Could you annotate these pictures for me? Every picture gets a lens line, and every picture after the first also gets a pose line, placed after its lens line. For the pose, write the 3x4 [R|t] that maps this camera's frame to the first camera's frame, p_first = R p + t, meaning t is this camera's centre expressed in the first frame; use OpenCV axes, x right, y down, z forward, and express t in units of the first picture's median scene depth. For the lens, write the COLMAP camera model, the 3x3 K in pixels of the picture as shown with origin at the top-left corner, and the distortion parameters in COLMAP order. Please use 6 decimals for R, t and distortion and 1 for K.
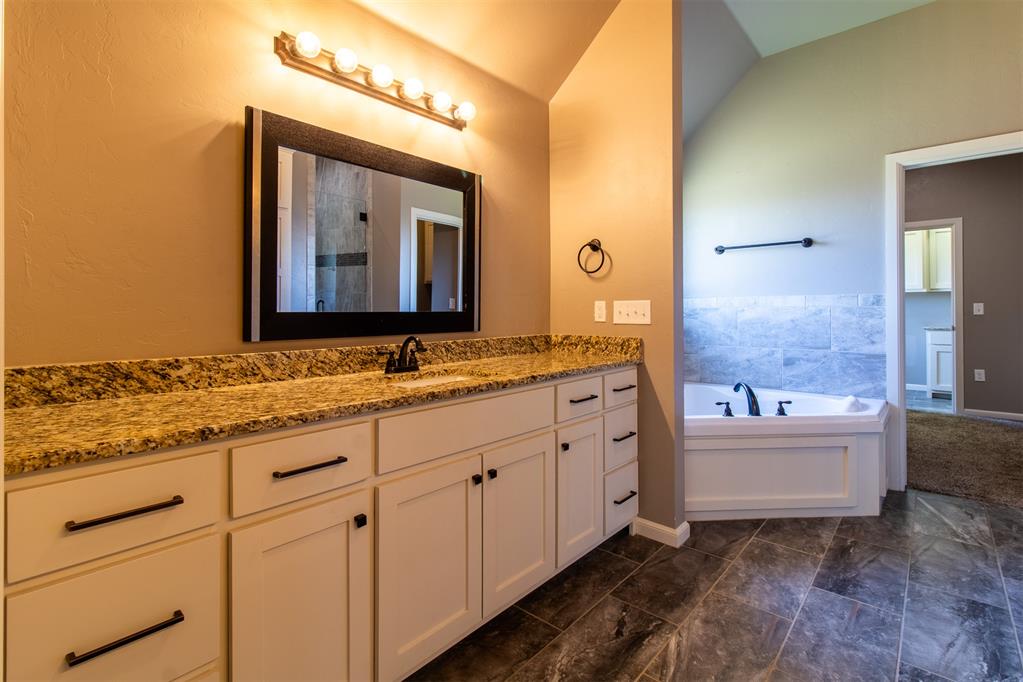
lens RADIAL K [[479.2, 0, 496.6], [0, 479.2, 308.3], [0, 0, 1]] dist [0.002417, -0.000458]
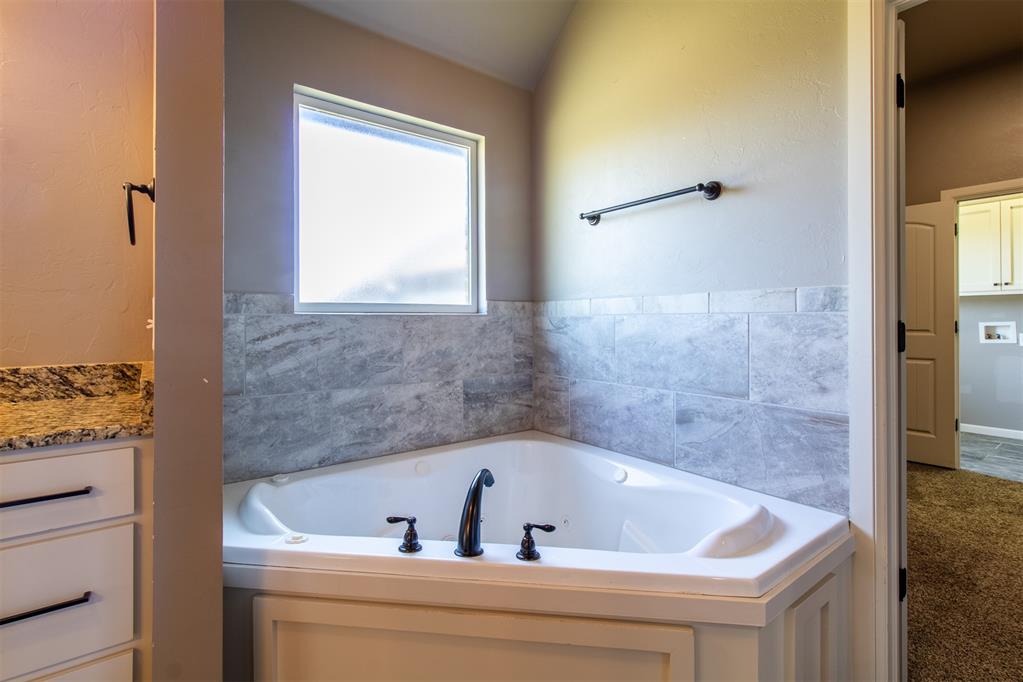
lens RADIAL K [[479.2, 0, 512.6], [0, 479.2, 317.7], [0, 0, 1]] dist [0.002417, -0.000458]
pose [[0.984128, 0.002049, -0.177450, 0.693264], [-0.002245, 0.999997, -0.000906, 0.002703], [0.177448, 0.001290, 0.984129, 0.591628]]
